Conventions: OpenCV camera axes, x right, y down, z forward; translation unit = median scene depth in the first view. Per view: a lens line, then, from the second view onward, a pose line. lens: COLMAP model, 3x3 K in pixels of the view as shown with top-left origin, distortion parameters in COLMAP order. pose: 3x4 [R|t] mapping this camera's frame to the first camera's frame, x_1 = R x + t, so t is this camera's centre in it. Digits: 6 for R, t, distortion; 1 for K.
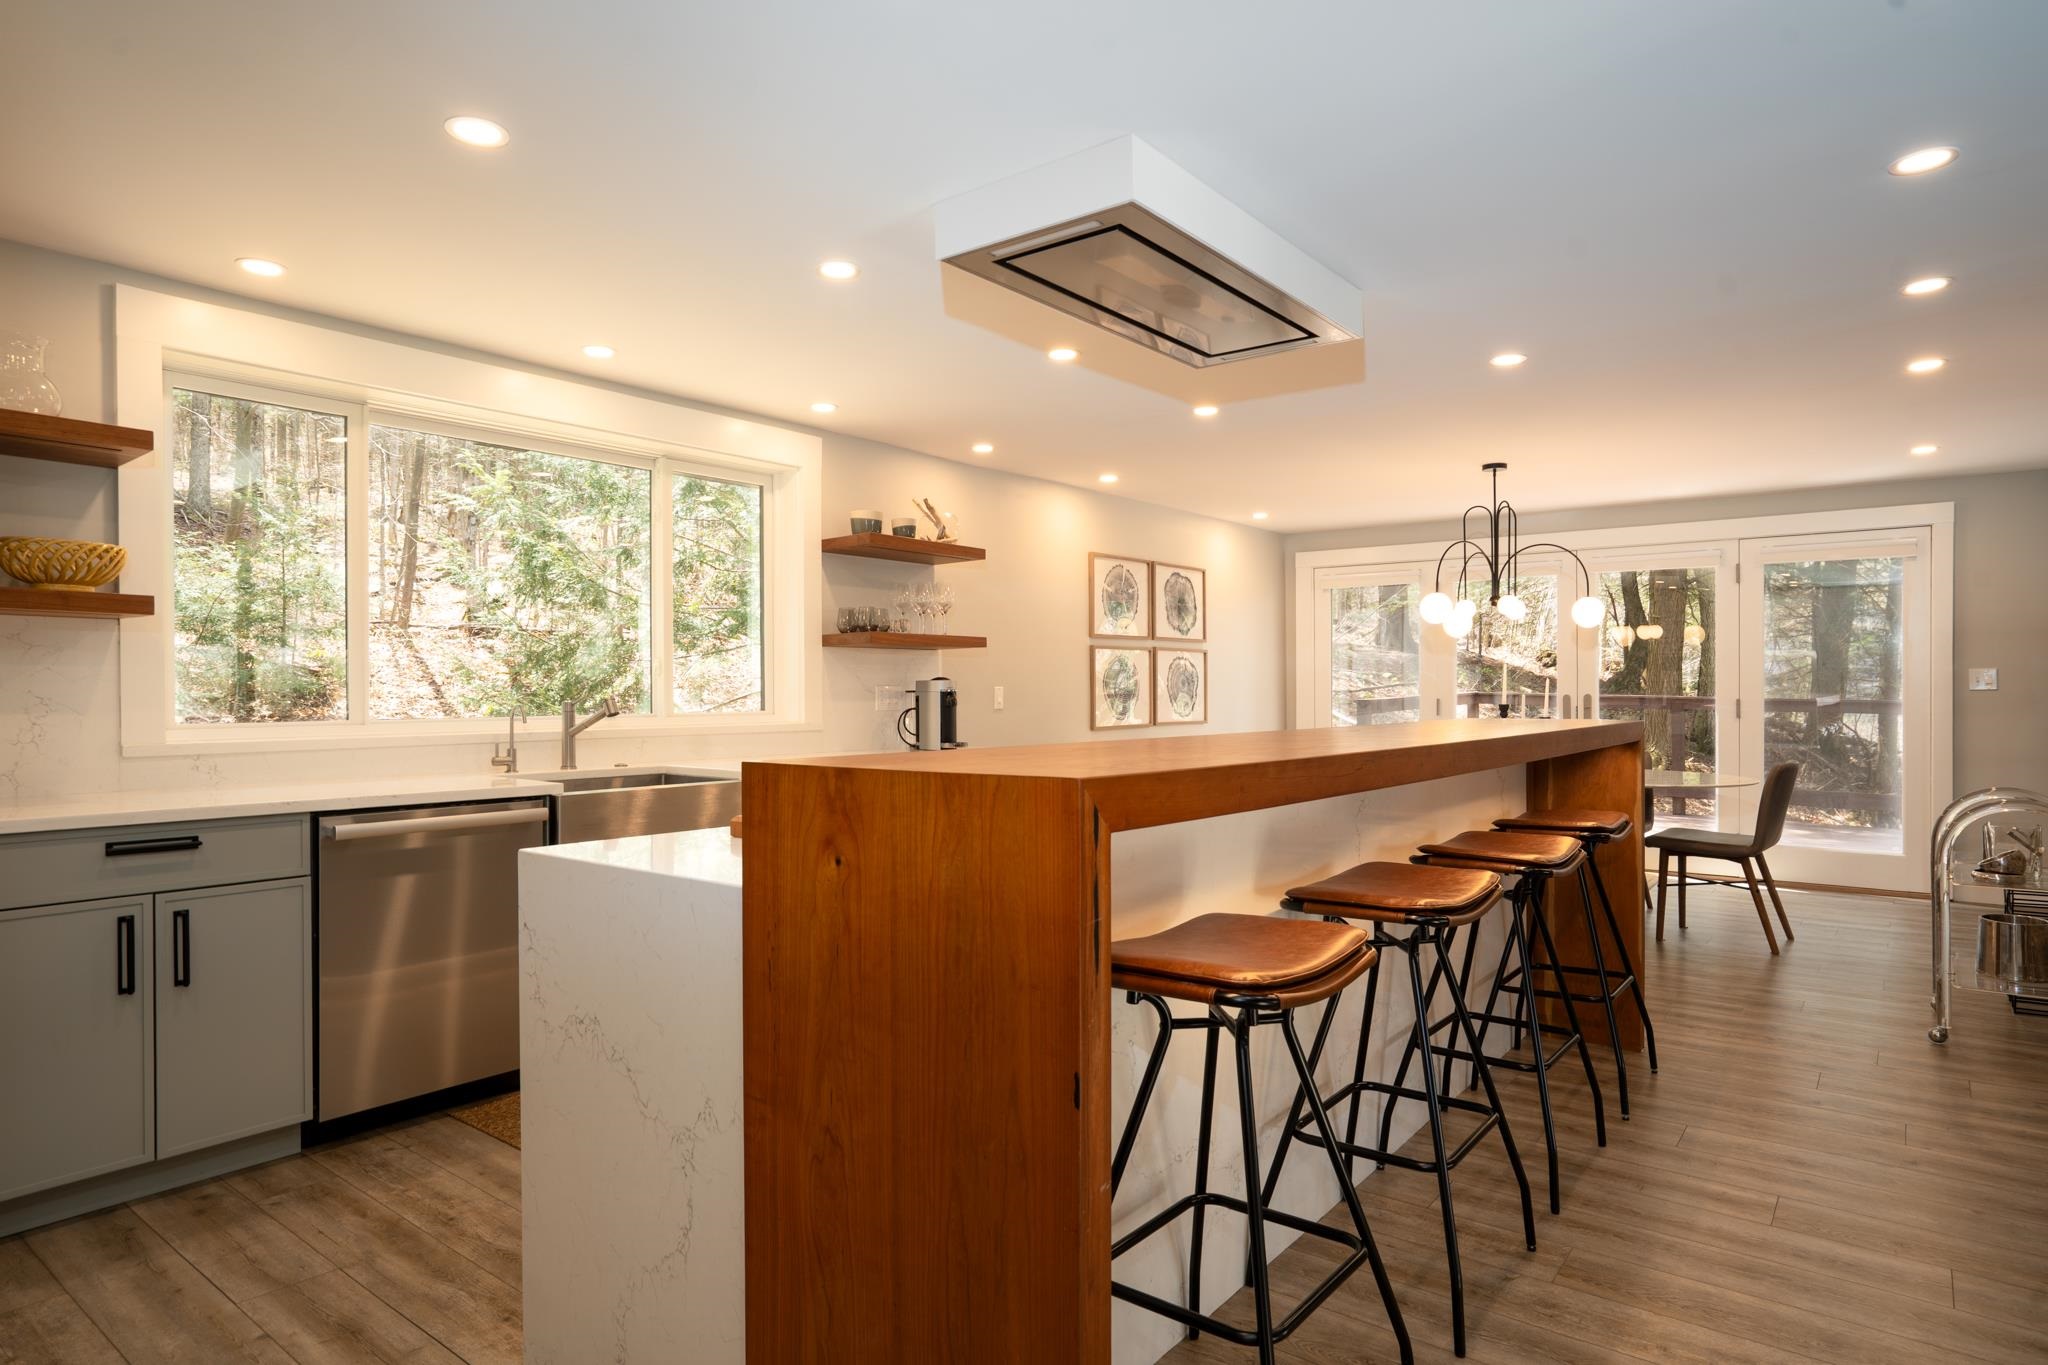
lens RADIAL K [[1181.4, 0, 986.0], [0, 1181.4, 687.2], [0, 0, 1]] dist [-0.023065, 0.000815]
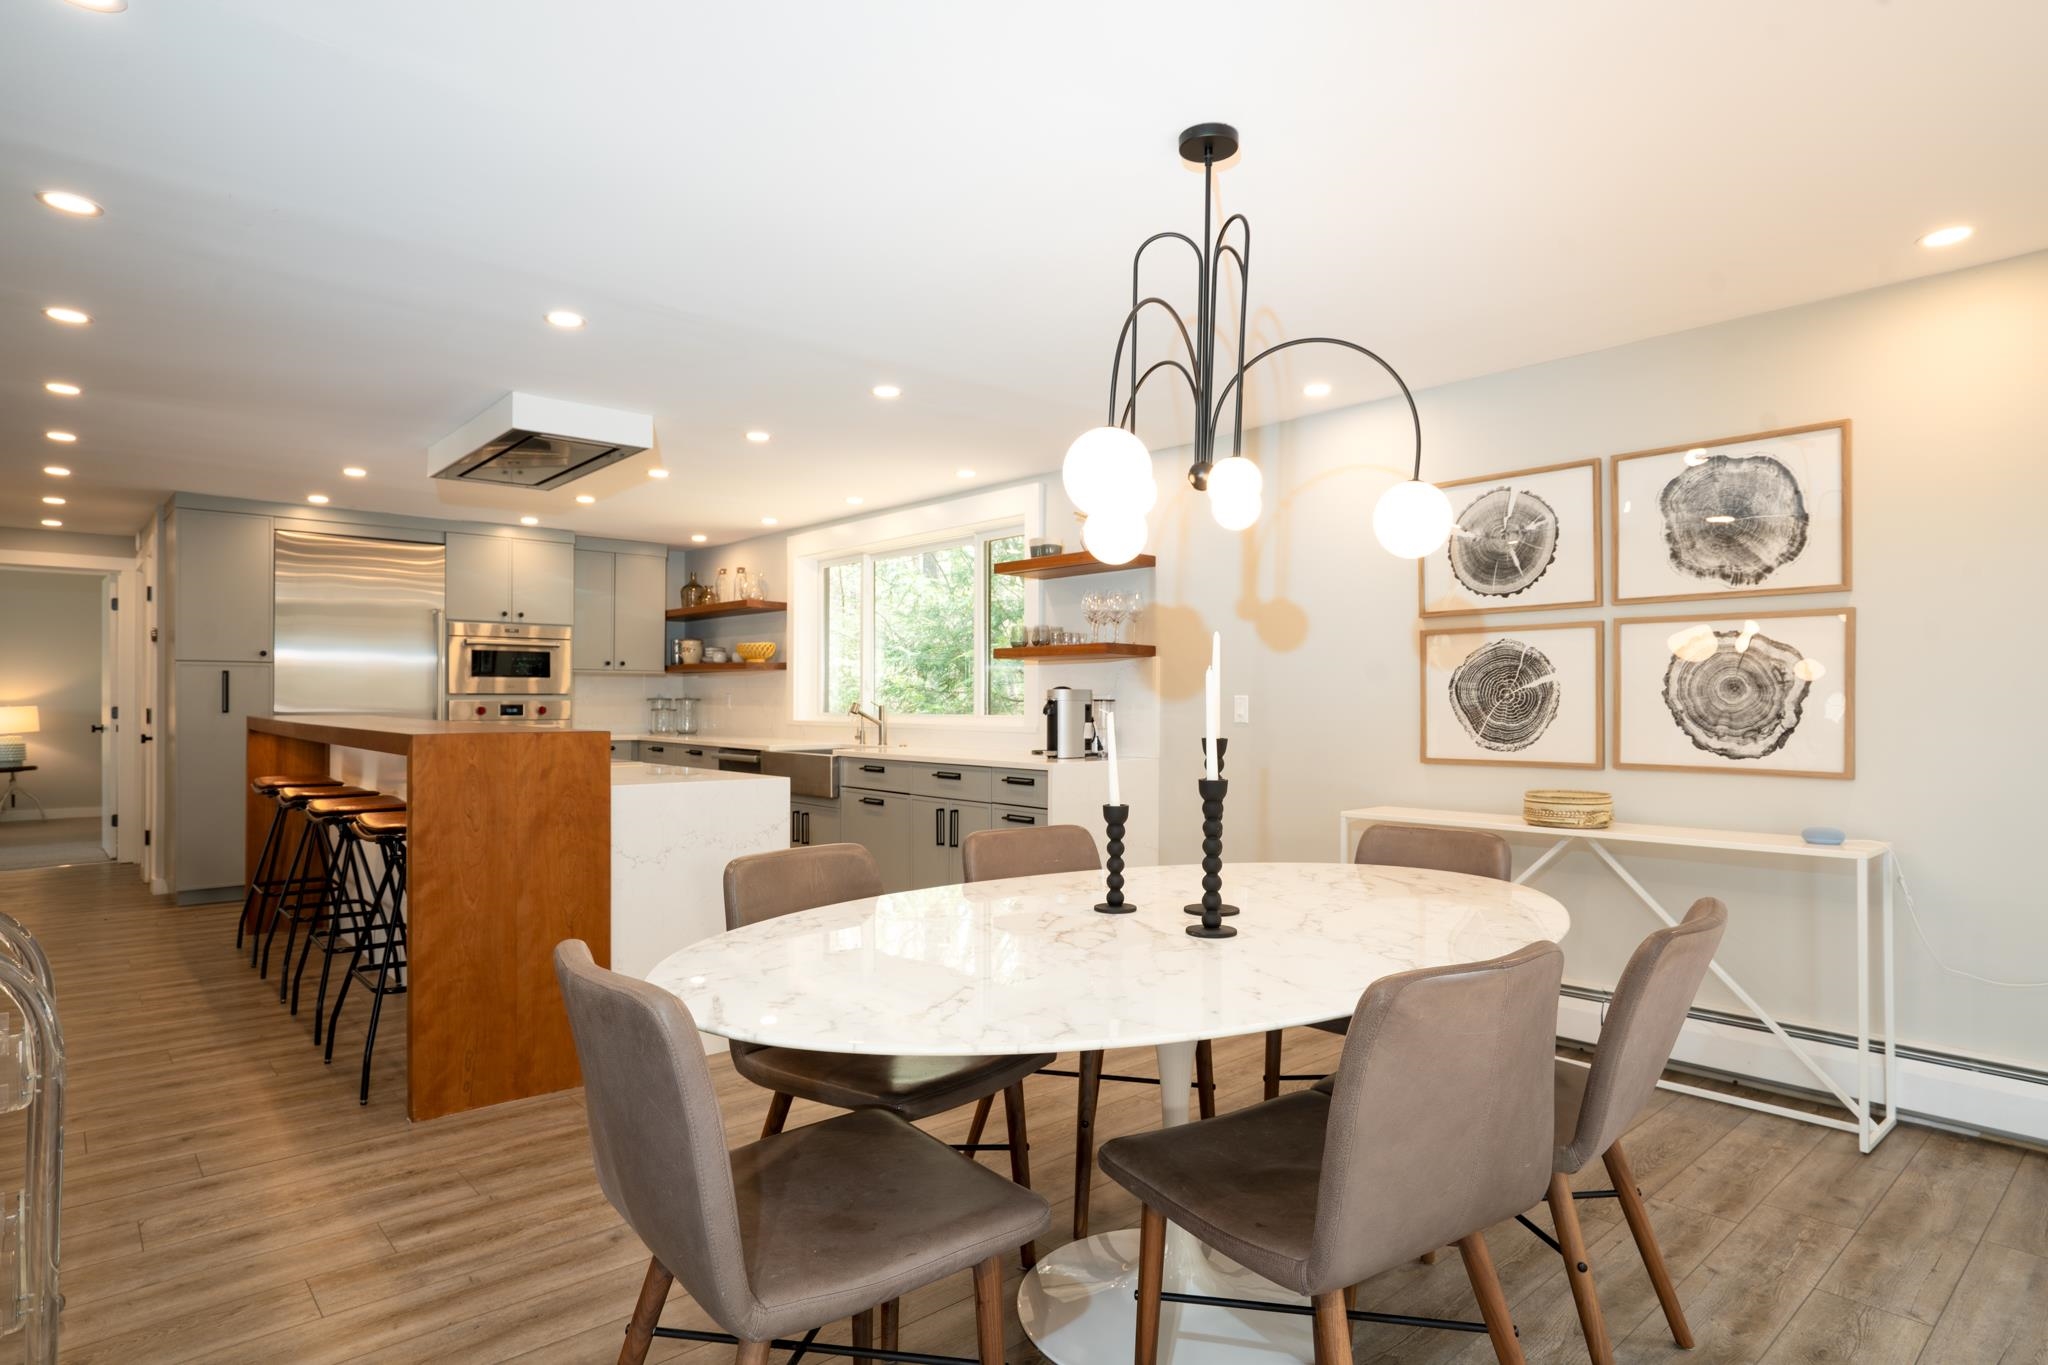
lens RADIAL K [[1135.1, 0, 1024.0], [0, 1135.1, 682.5], [0, 0, 1]] dist [-0.043490, 0.028668]
pose [[-0.165189, -0.012380, -0.986184, 0.824977], [0.000282, 0.999921, -0.012600, 0.000572], [0.986262, -0.002359, -0.165173, 1.001677]]
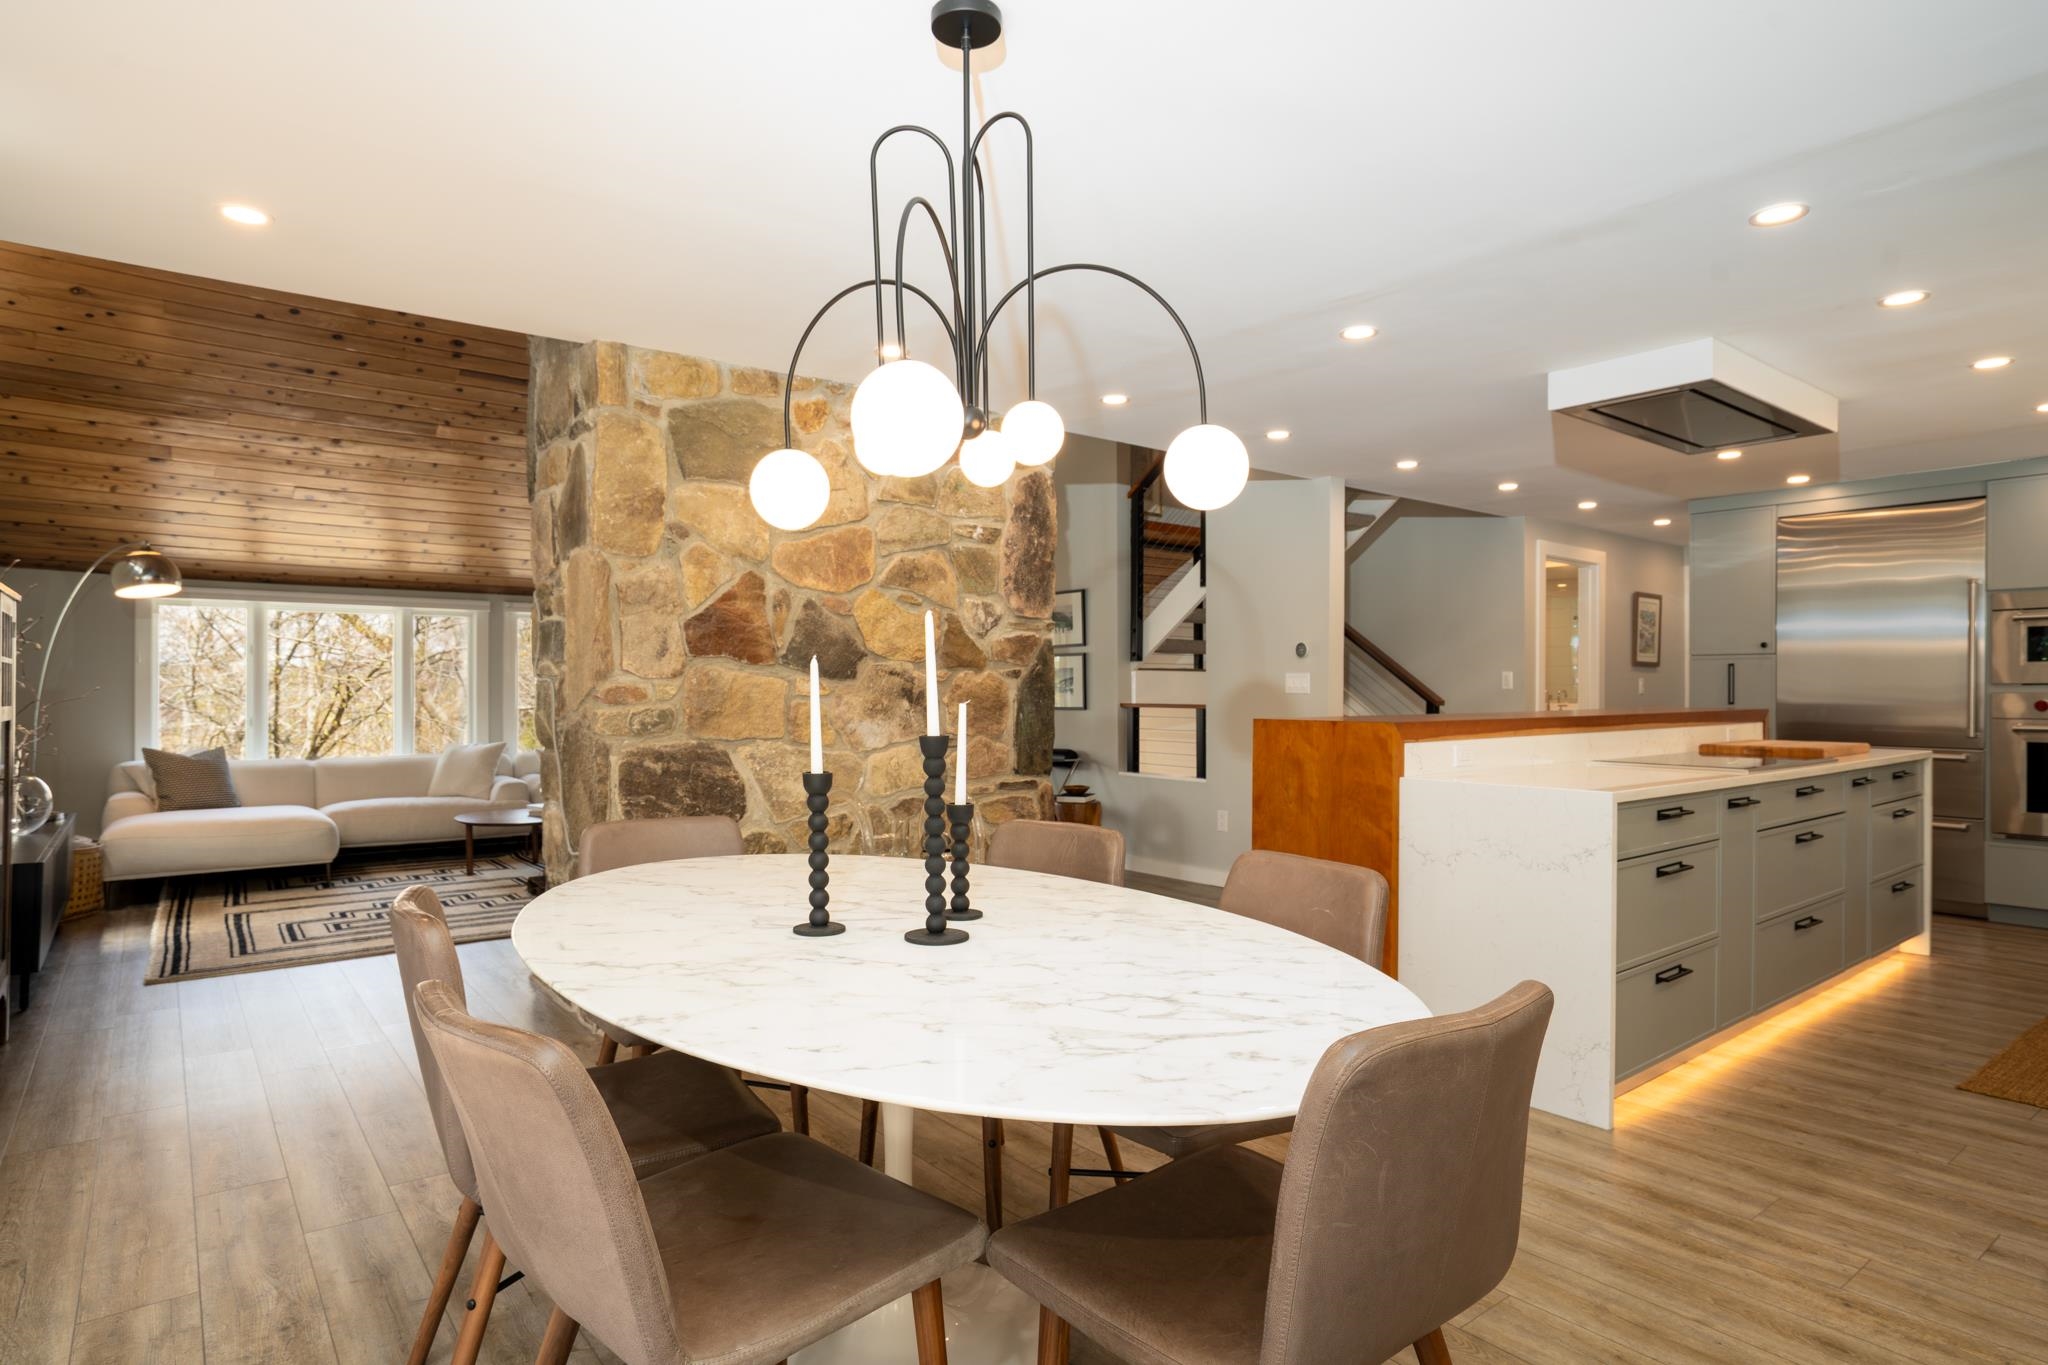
lens RADIAL K [[1135.1, 0, 1024.0], [0, 1135.1, 682.5], [0, 0, 1]] dist [-0.043490, 0.028668]
pose [[-0.975413, 0.003244, 0.220359, 0.346535], [0.001460, 0.999965, -0.008259, 0.002265], [-0.220378, -0.007735, -0.975384, 1.305159]]
